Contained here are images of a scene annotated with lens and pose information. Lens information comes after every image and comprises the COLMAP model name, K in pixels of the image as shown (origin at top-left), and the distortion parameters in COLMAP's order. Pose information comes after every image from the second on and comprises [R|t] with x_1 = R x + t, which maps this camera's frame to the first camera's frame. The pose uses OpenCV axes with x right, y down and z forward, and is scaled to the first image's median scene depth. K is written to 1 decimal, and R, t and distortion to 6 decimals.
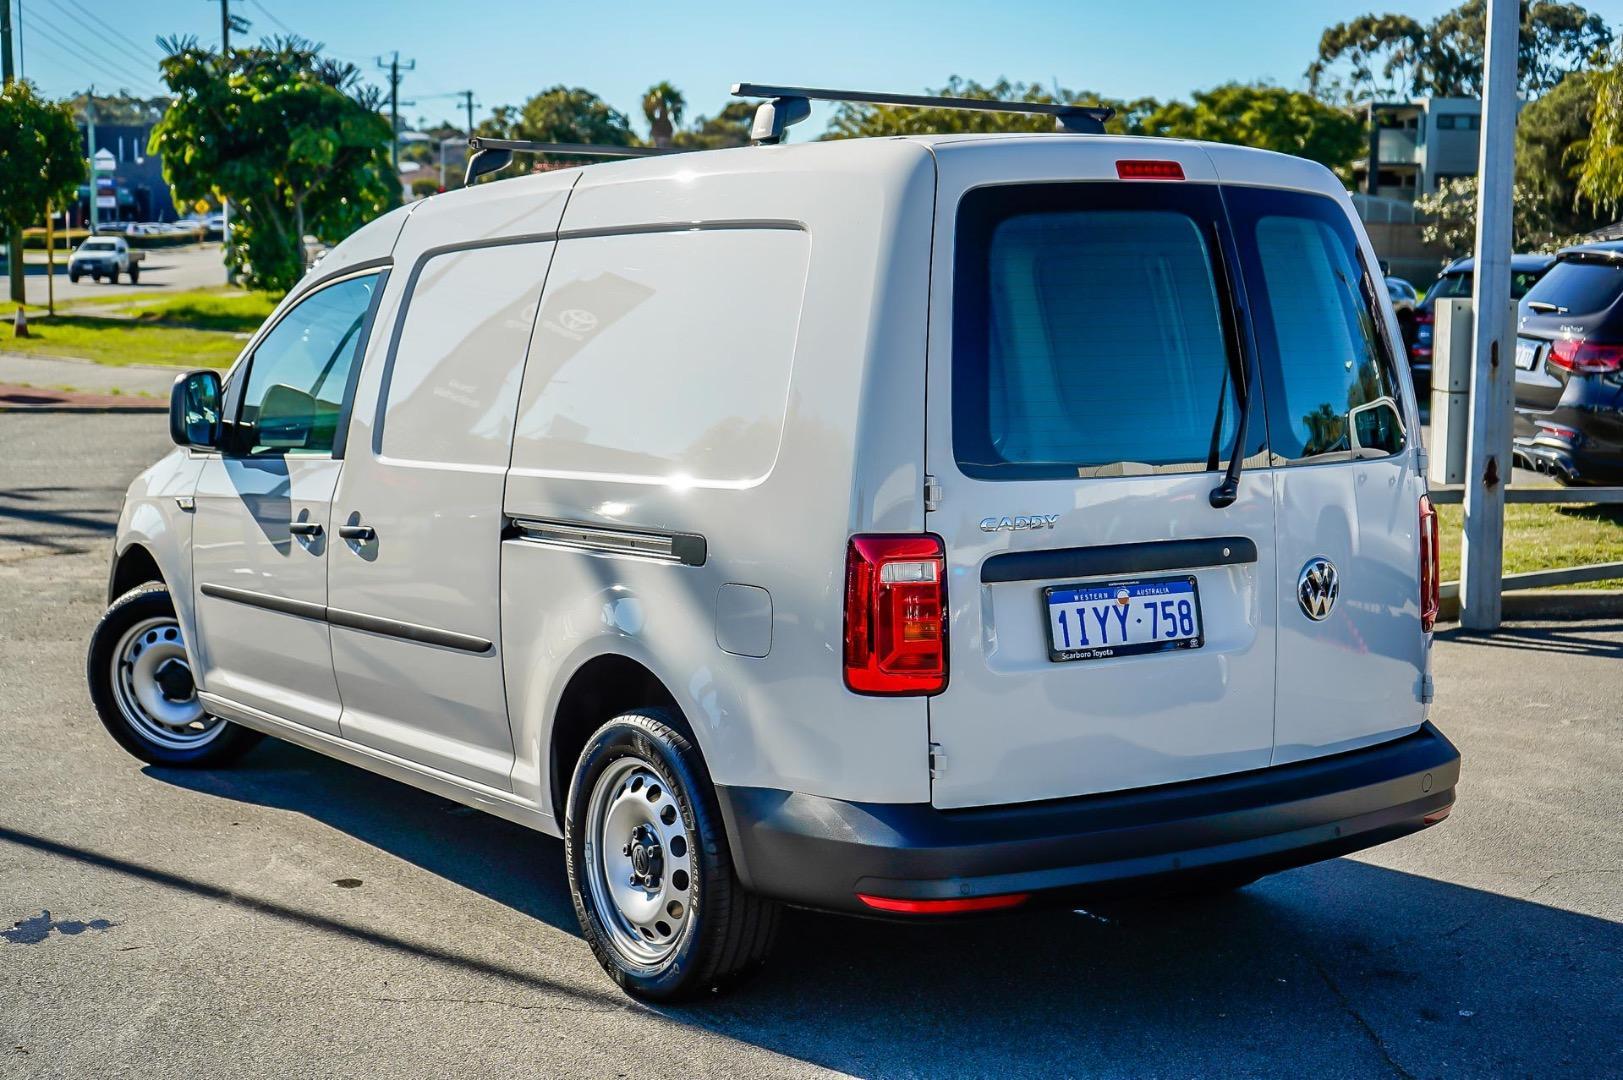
lens RADIAL K [[2346.1, 0, 811.8], [0, 2346.1, 539.5], [0, 0, 1]] dist [-0.015109, 0.000000]
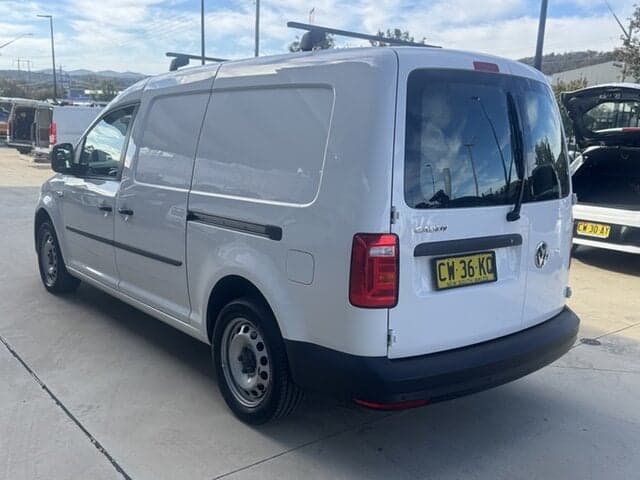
lens RADIAL K [[568.7, 0, 318.7], [0, 568.7, 235.3], [0, 0, 1]] dist [0.045820, -0.008823]
pose [[0.993768, 0.022317, 0.109210, -0.069224], [-0.030876, 0.996528, 0.077319, -0.036830], [-0.107106, -0.080209, 0.991007, 0.459992]]
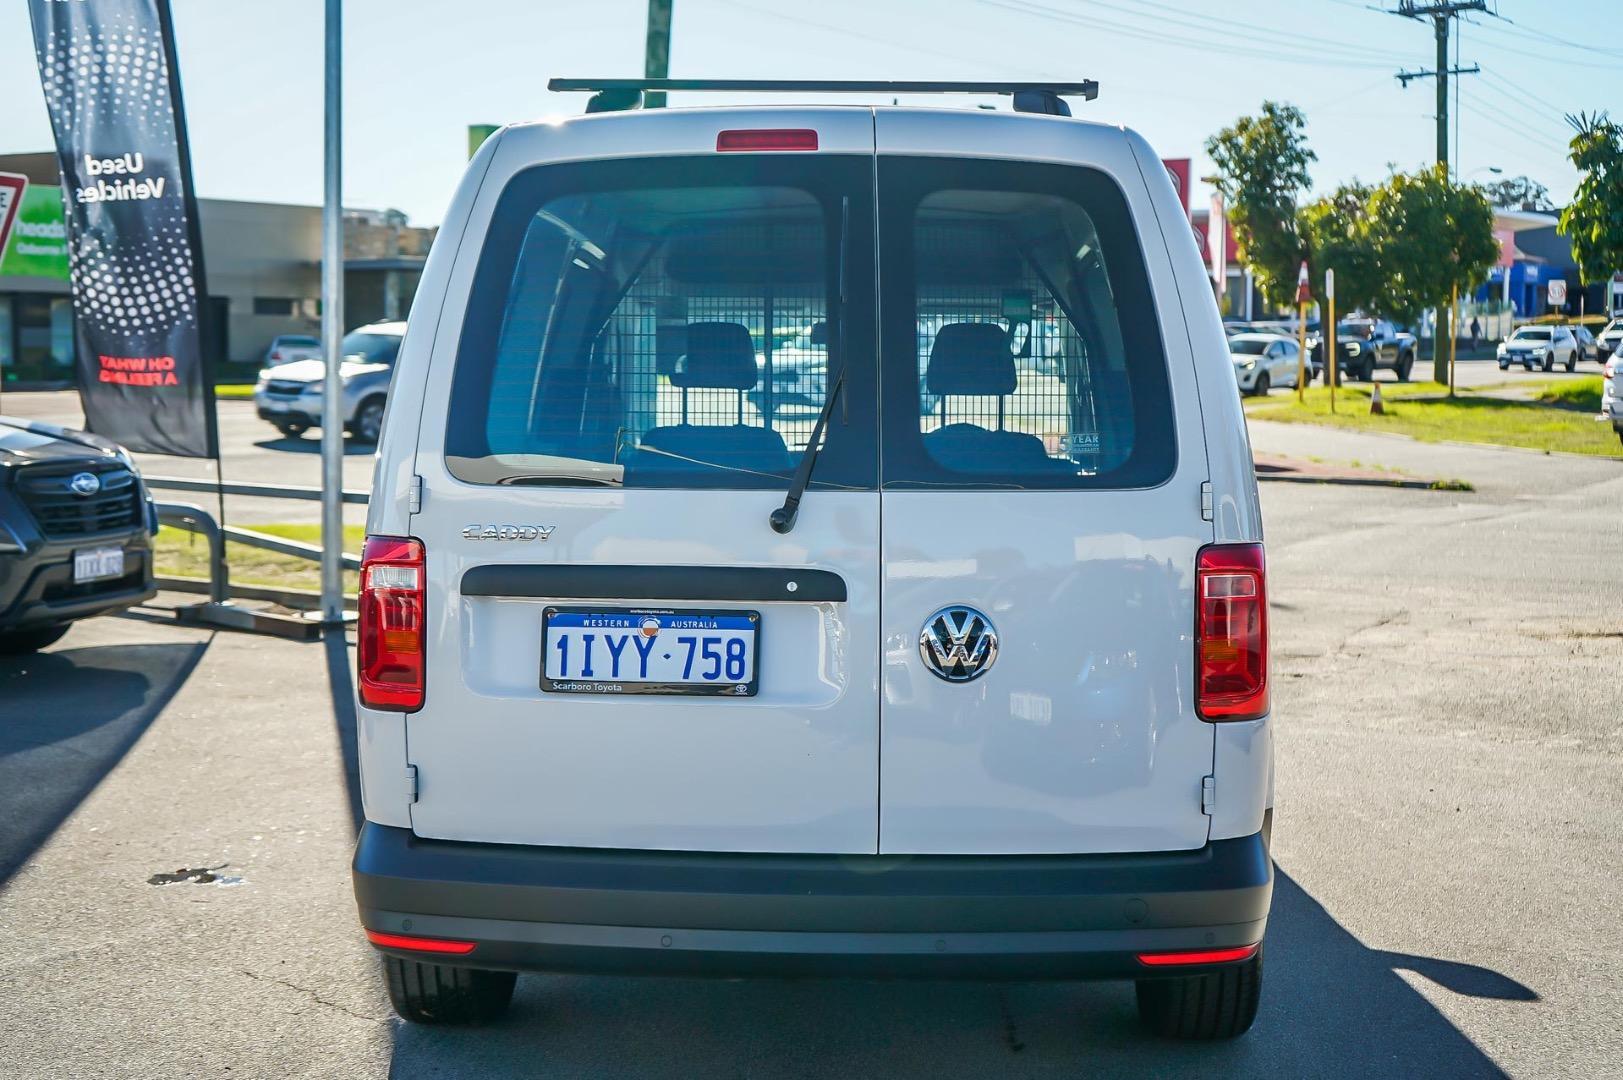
lens RADIAL K [[2346.1, 0, 812.2], [0, 2346.1, 538.0], [0, 0, 1]] dist [-0.015109, 0.000000]
pose [[0.792253, 0.047046, -0.608376, 0.694071], [-0.070687, 0.997387, -0.014922, 0.000138], [0.606084, 0.054826, 0.793509, 0.335193]]
